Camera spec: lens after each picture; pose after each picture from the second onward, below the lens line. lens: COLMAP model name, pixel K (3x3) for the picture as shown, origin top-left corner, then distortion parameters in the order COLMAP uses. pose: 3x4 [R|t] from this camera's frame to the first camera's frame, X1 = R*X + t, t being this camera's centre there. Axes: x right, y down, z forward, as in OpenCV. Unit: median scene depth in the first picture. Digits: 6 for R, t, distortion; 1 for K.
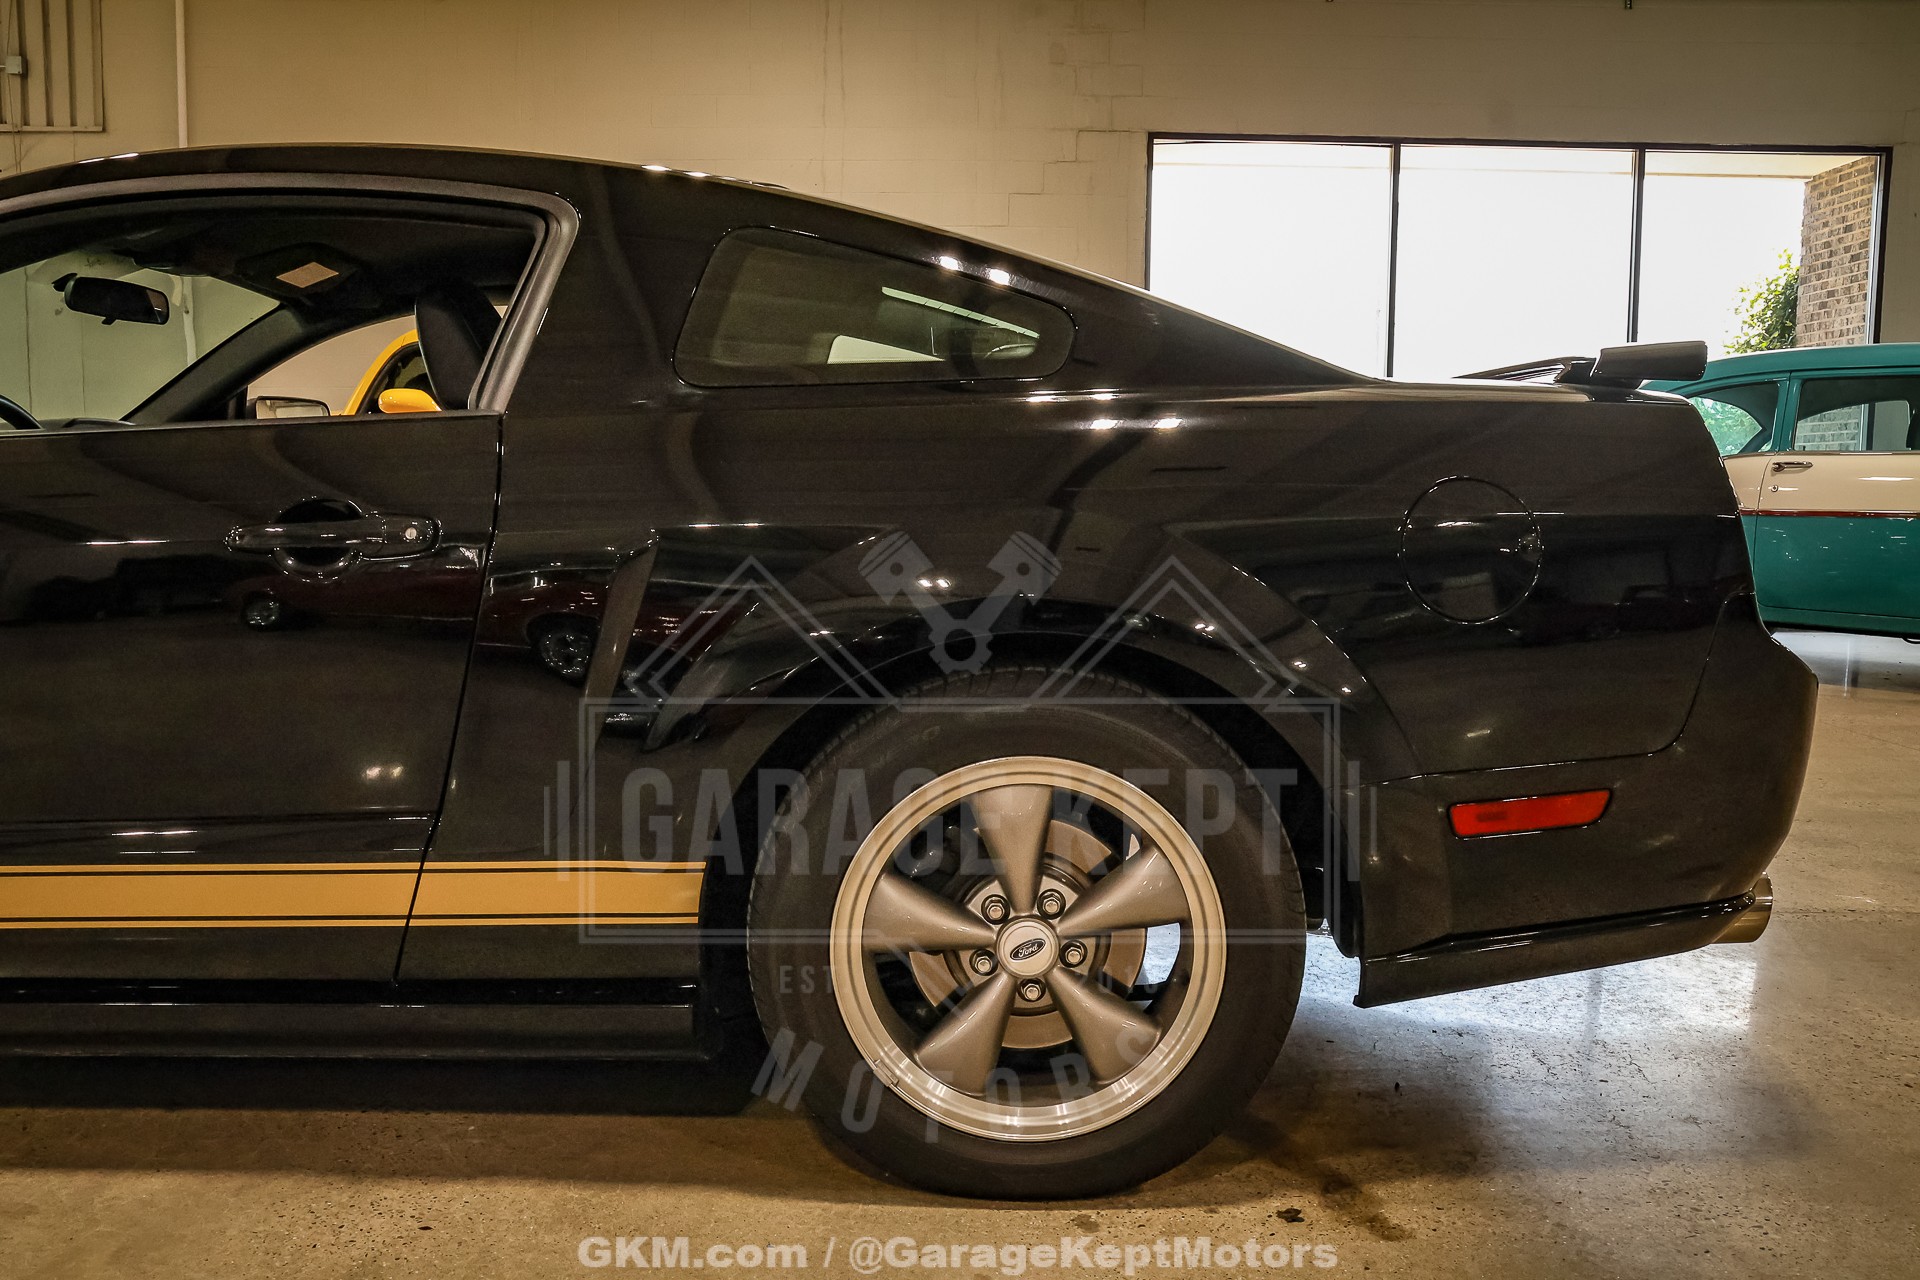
lens RADIAL K [[1743.4, 0, 953.0], [0, 1743.4, 656.0], [0, 0, 1]] dist [-0.135577, 0.169367]
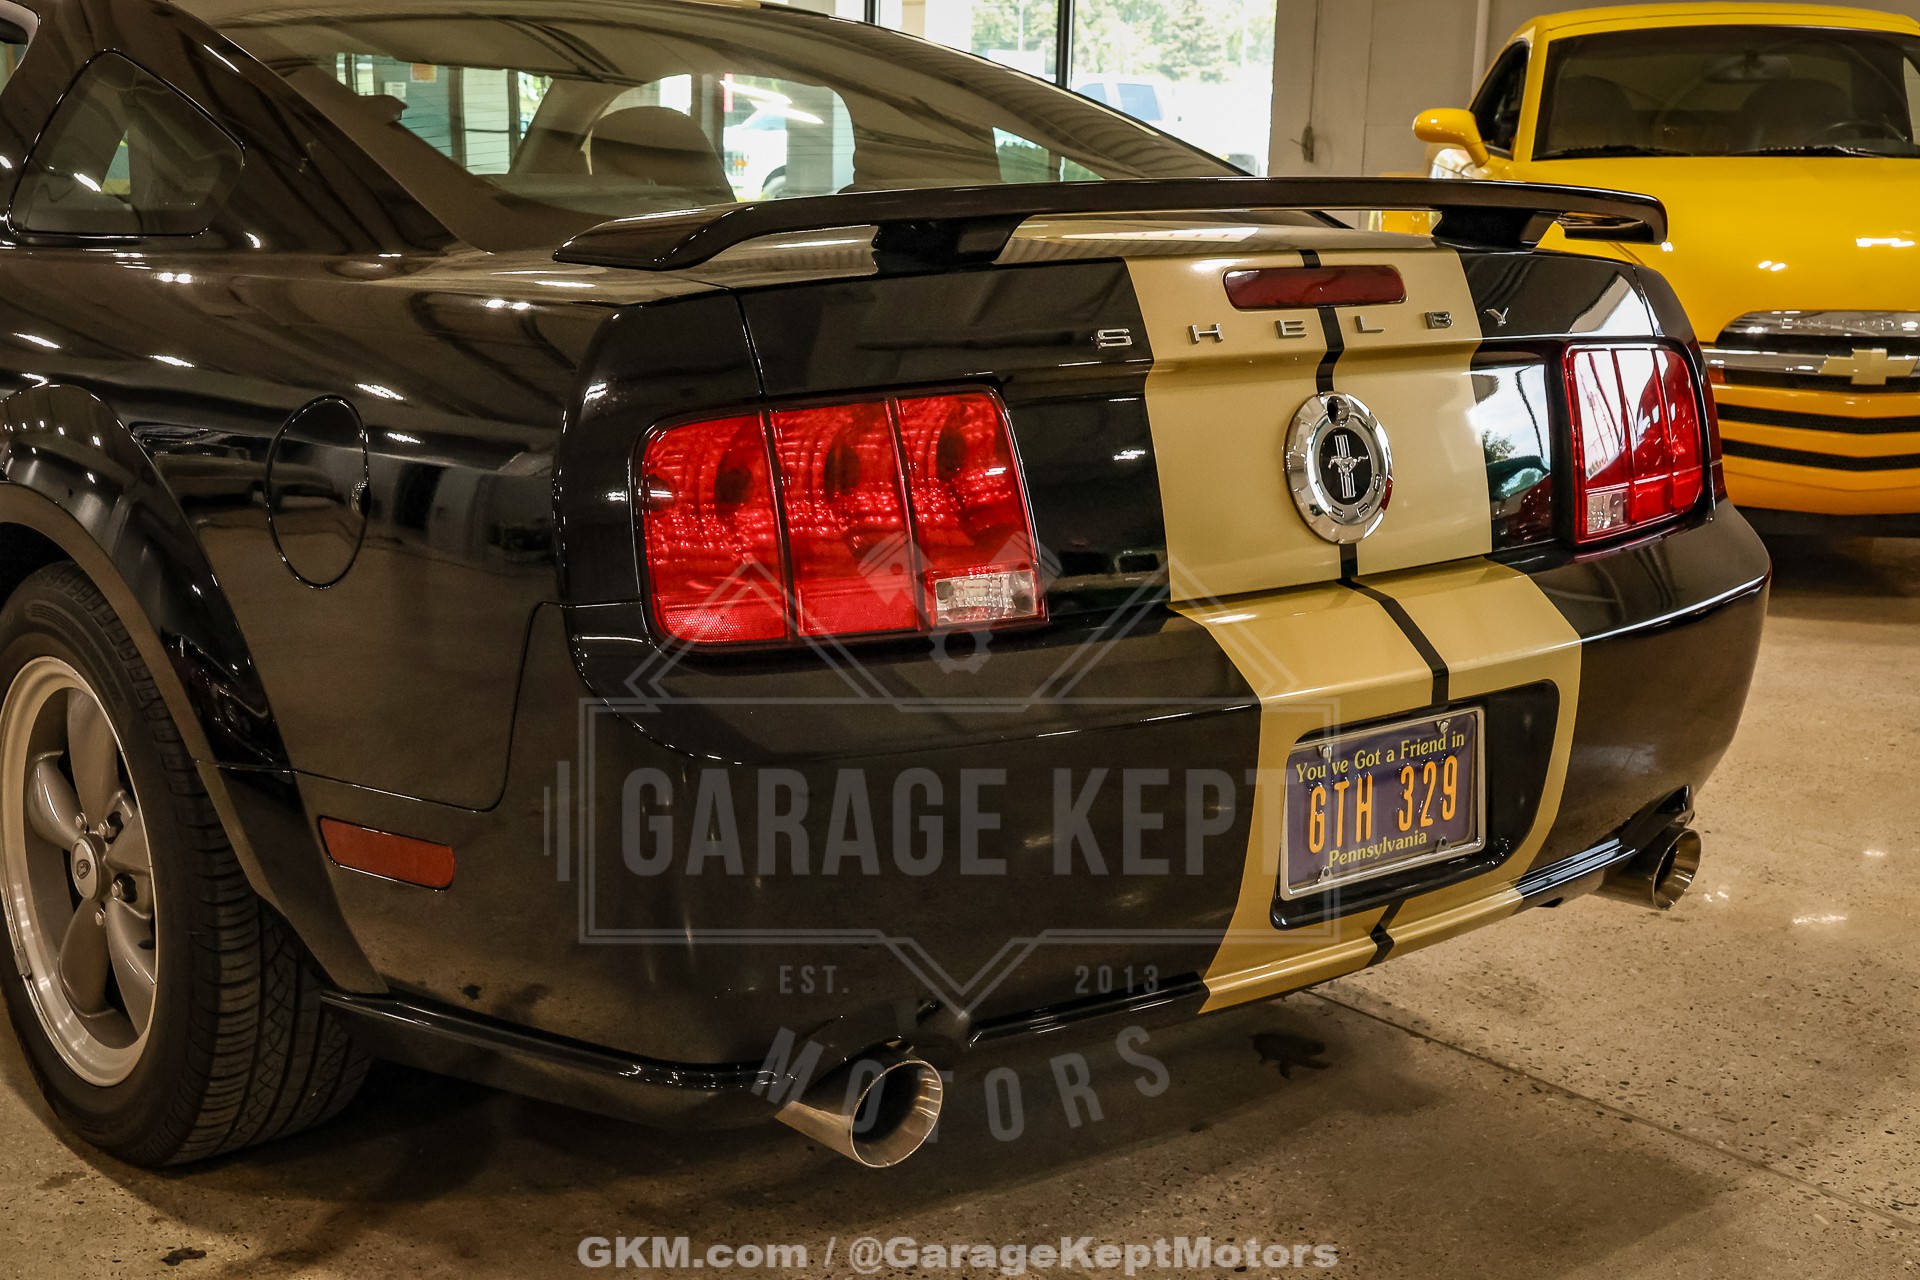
lens RADIAL K [[2399.4, 0, 954.4], [0, 2399.4, 640.6], [0, 0, 1]] dist [-0.020976, 0.529840]
pose [[0.653167, 0.163659, -0.739316, 1.248271], [-0.095491, 0.986372, 0.133984, -0.162426], [0.751169, -0.016916, 0.659893, 0.497752]]
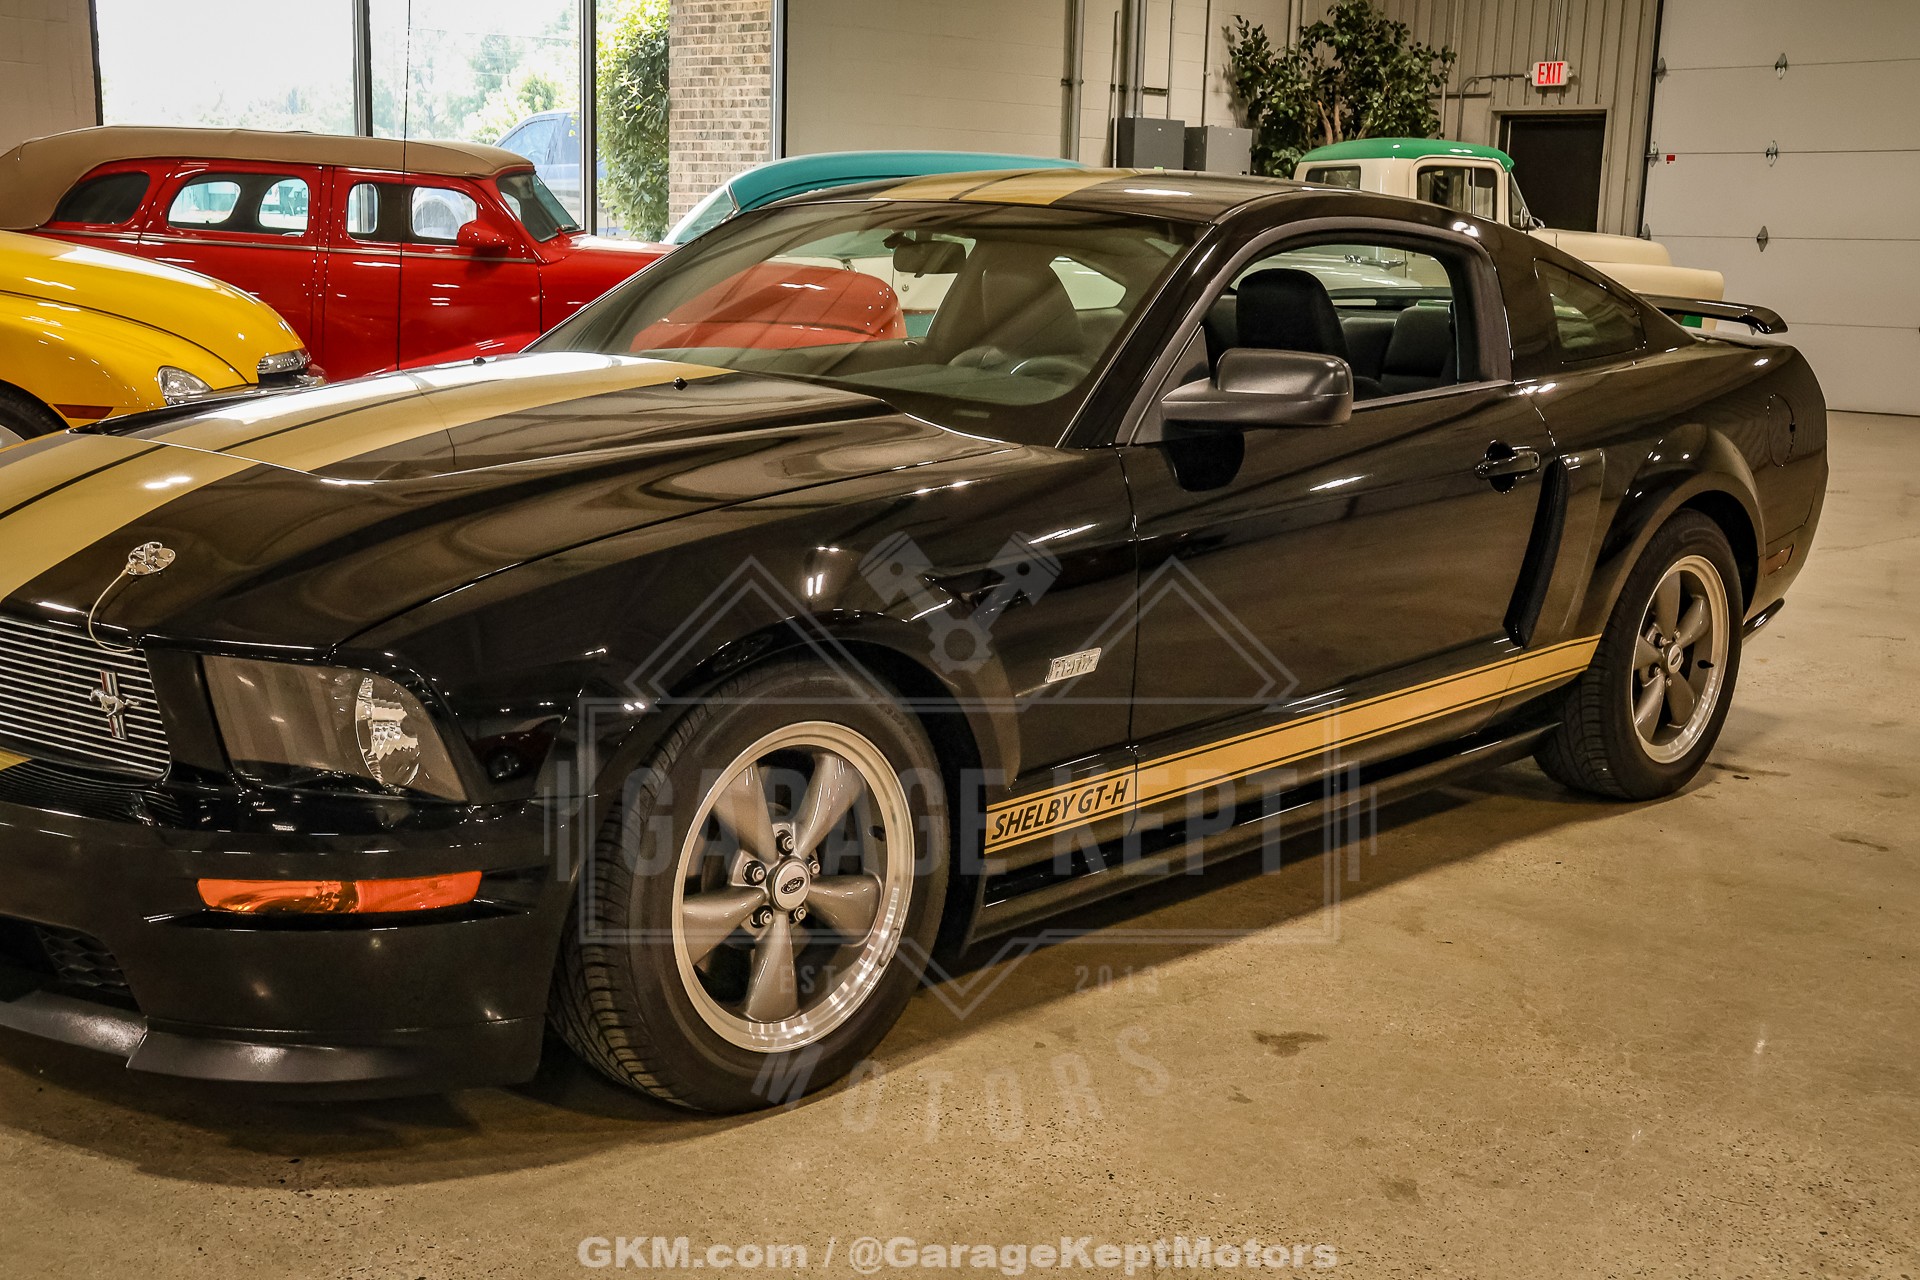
lens RADIAL K [[2344.6, 0, 935.8], [0, 2344.6, 646.4], [0, 0, 1]] dist [-0.002135, 0.342857]
pose [[0.669791, -0.128020, 0.731431, -2.315610], [0.055170, 0.990883, 0.122910, -0.197931], [-0.740497, -0.041971, 0.670748, -0.110500]]
